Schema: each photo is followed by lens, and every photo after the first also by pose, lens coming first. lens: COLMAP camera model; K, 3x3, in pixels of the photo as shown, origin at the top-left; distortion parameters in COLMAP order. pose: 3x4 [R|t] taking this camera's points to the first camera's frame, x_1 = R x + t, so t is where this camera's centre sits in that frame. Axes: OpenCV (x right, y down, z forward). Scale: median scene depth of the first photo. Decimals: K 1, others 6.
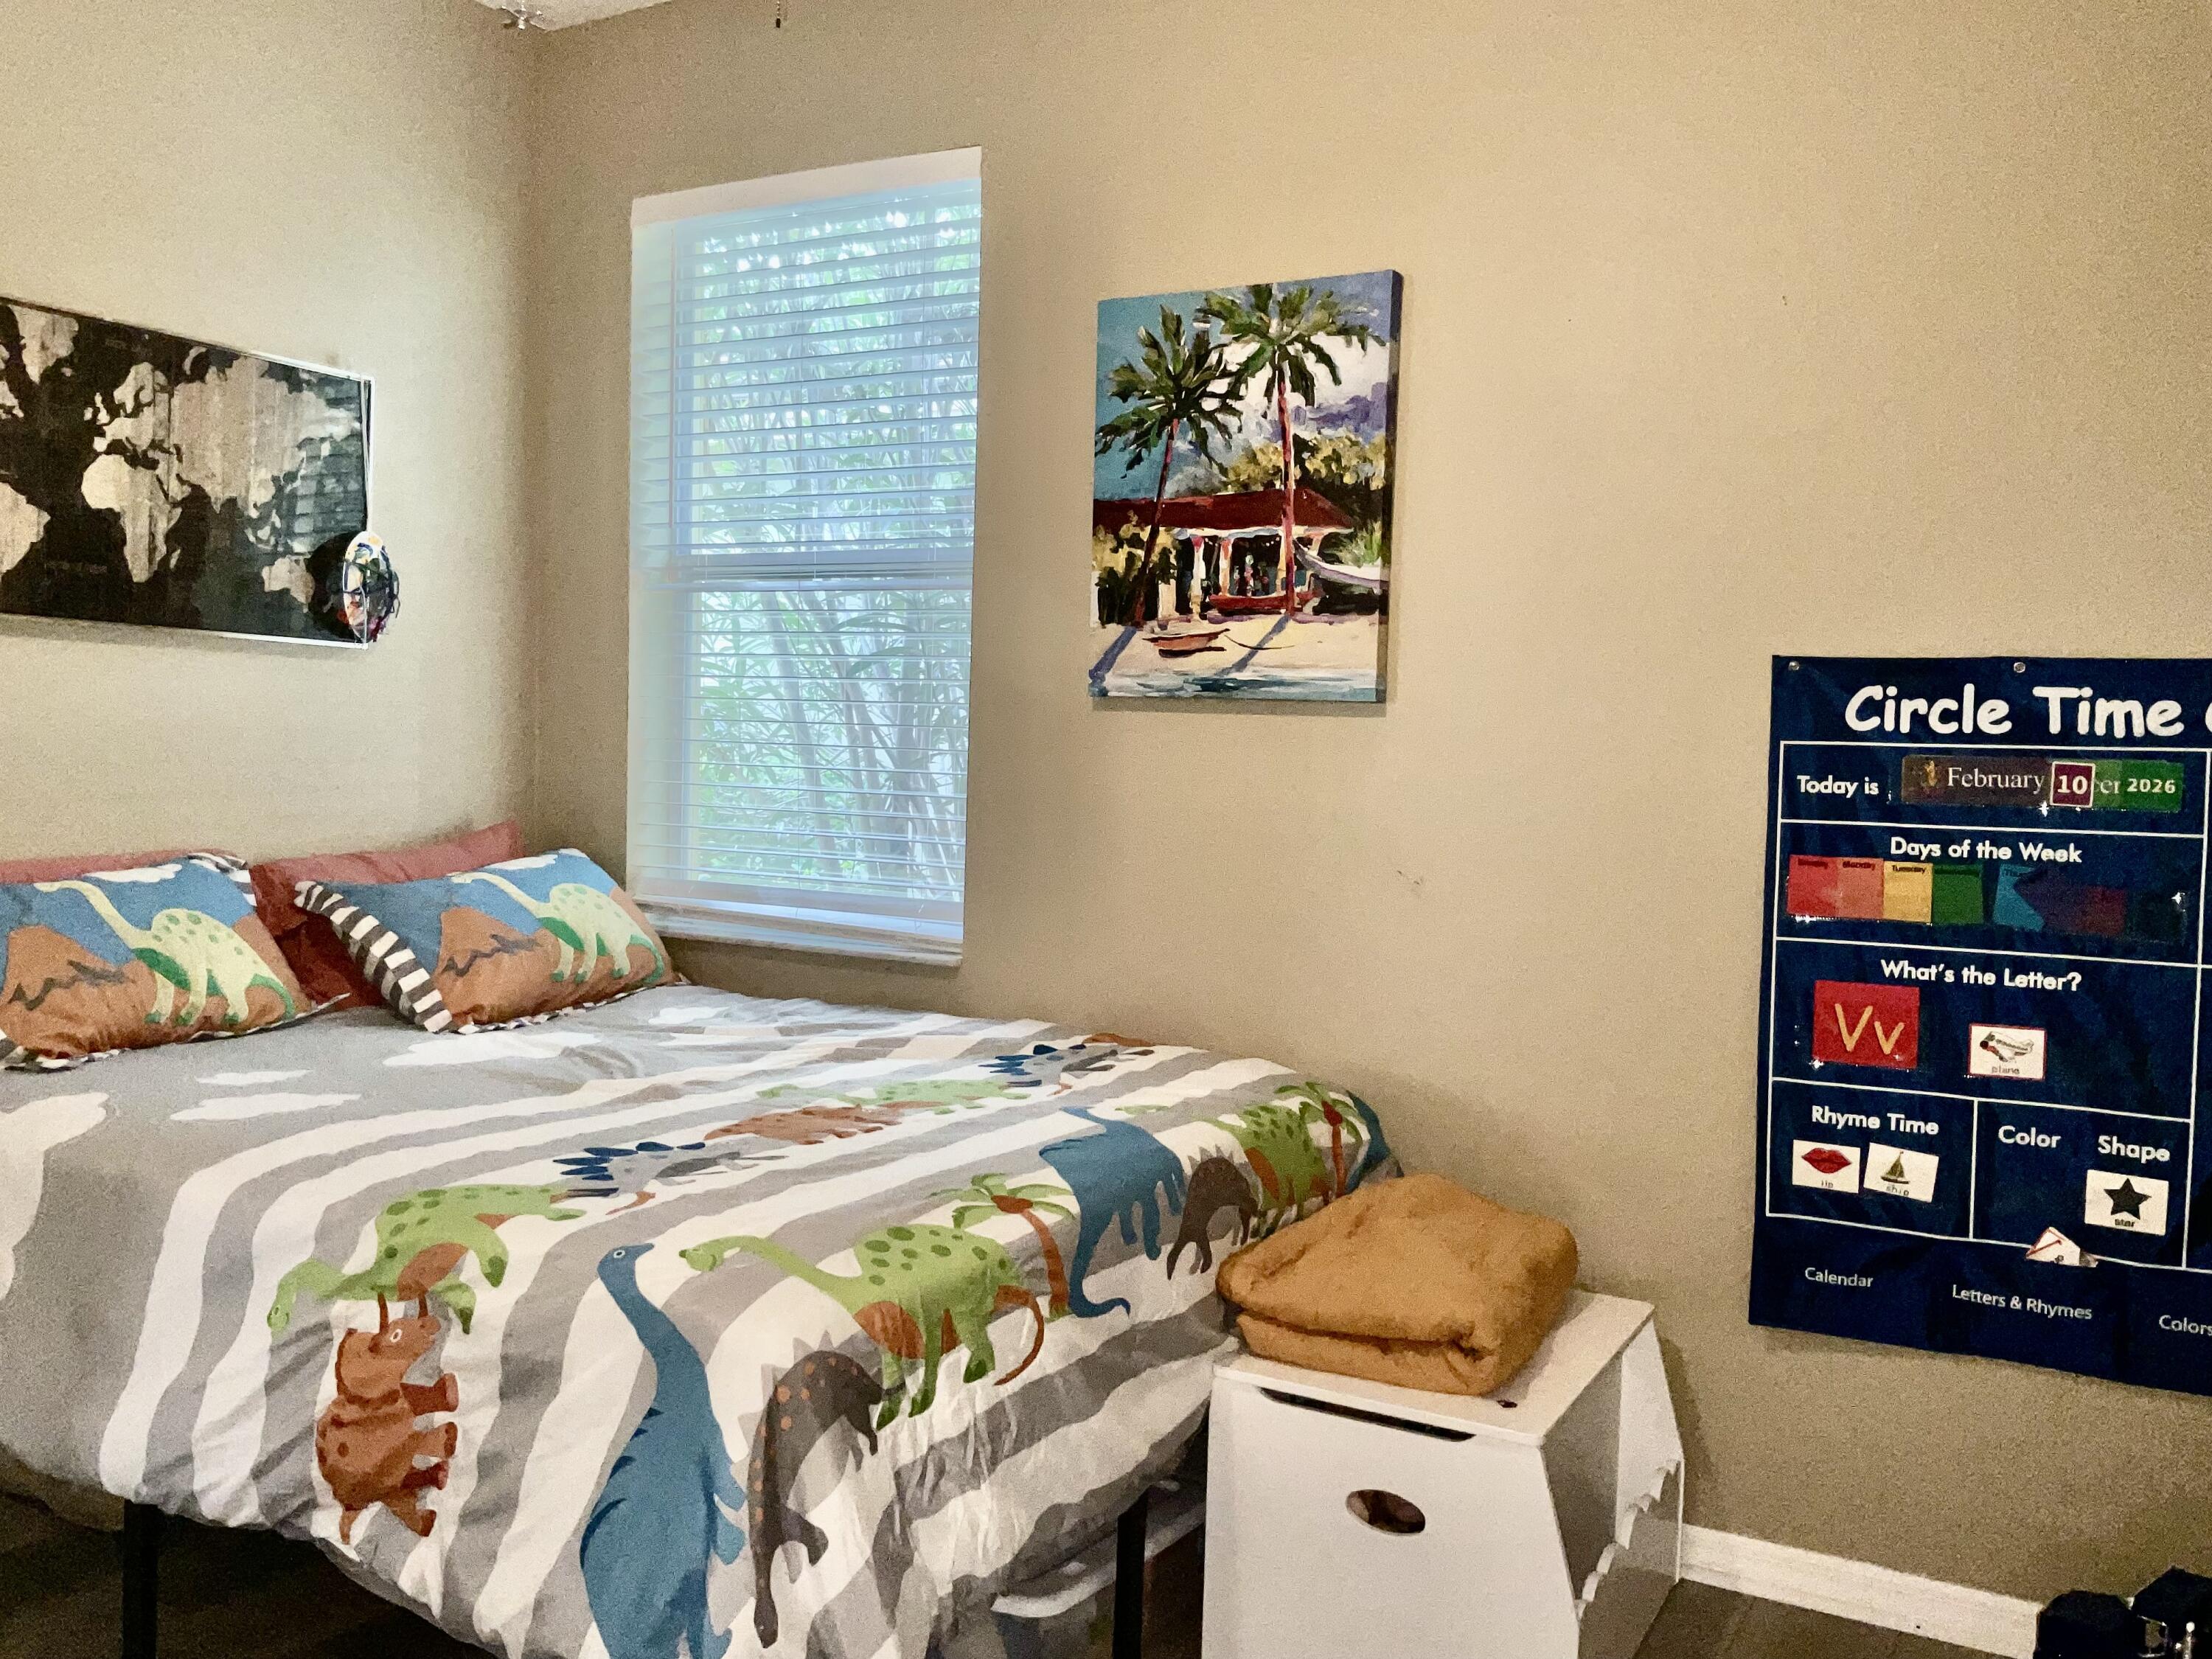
lens RADIAL K [[1848.9, 0, 1092.2], [0, 1848.9, 825.8], [0, 0, 1]] dist [0.066382, -0.110279]
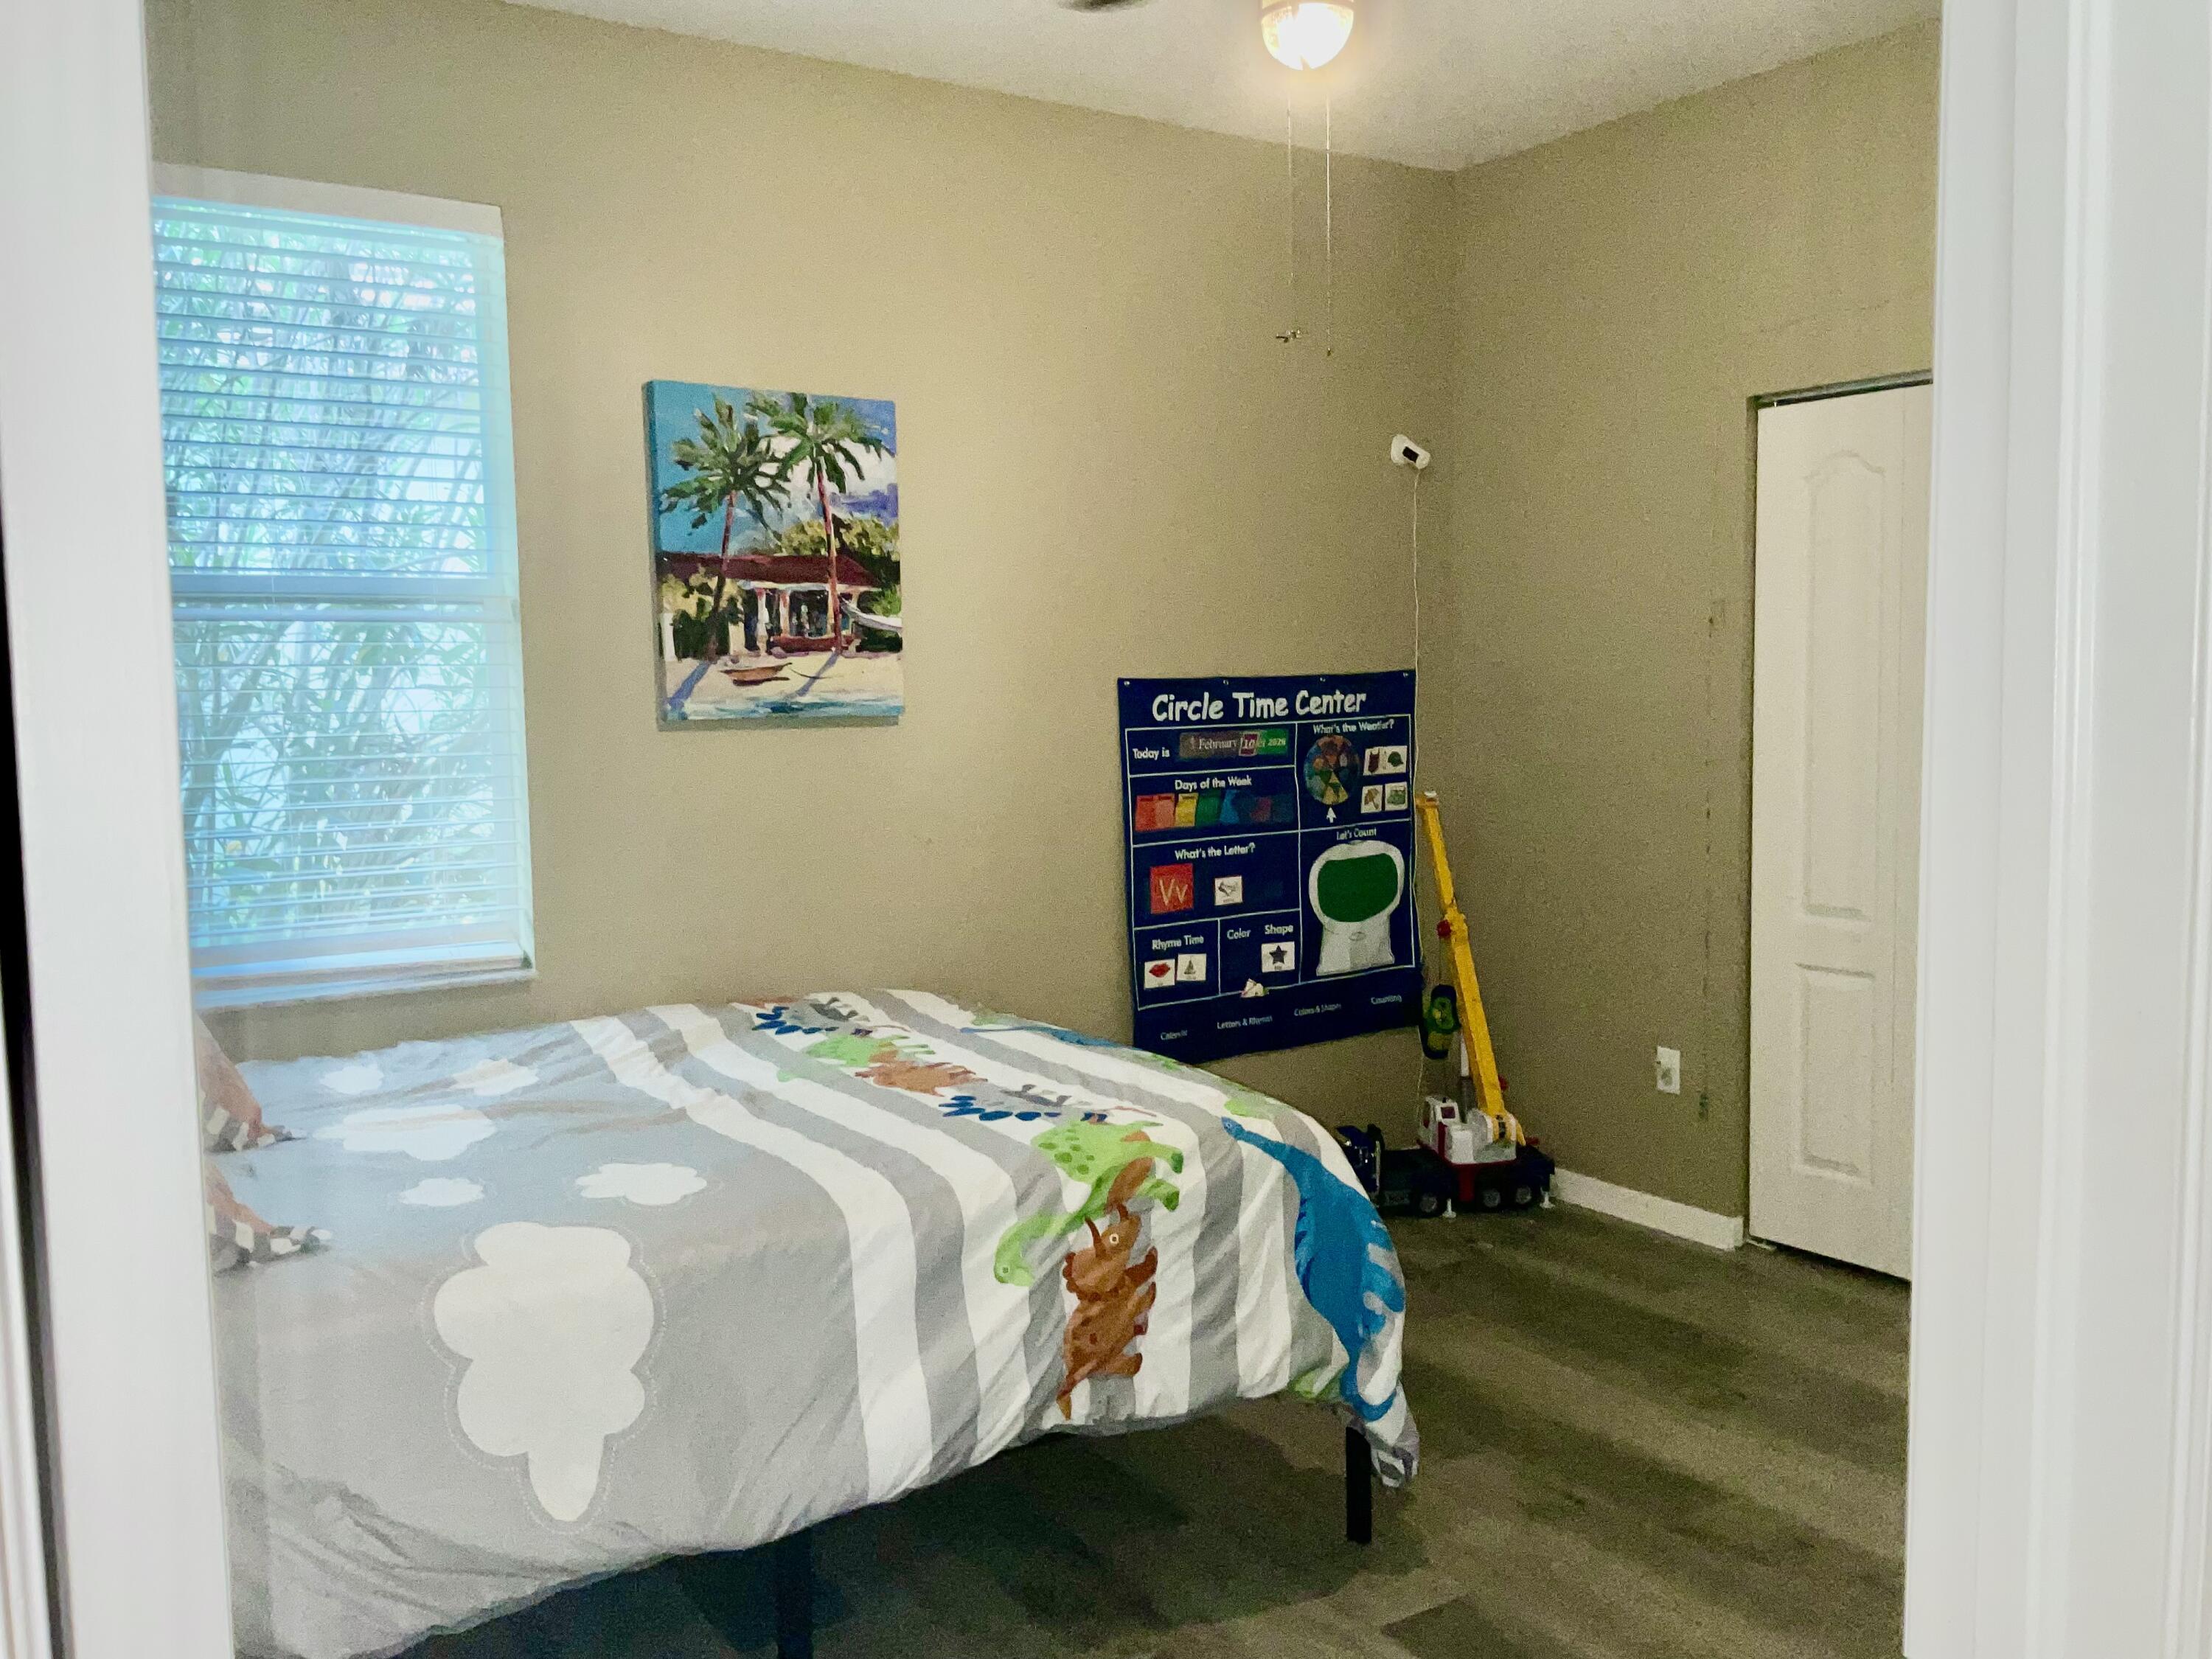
lens RADIAL K [[1848.9, 0, 1098.6], [0, 1848.9, 827.4], [0, 0, 1]] dist [0.066382, -0.110279]
pose [[0.425590, -0.109539, 0.898262, -1.027557], [0.070061, 0.993656, 0.087978, -0.094877], [-0.902200, 0.025491, 0.430564, 0.278196]]
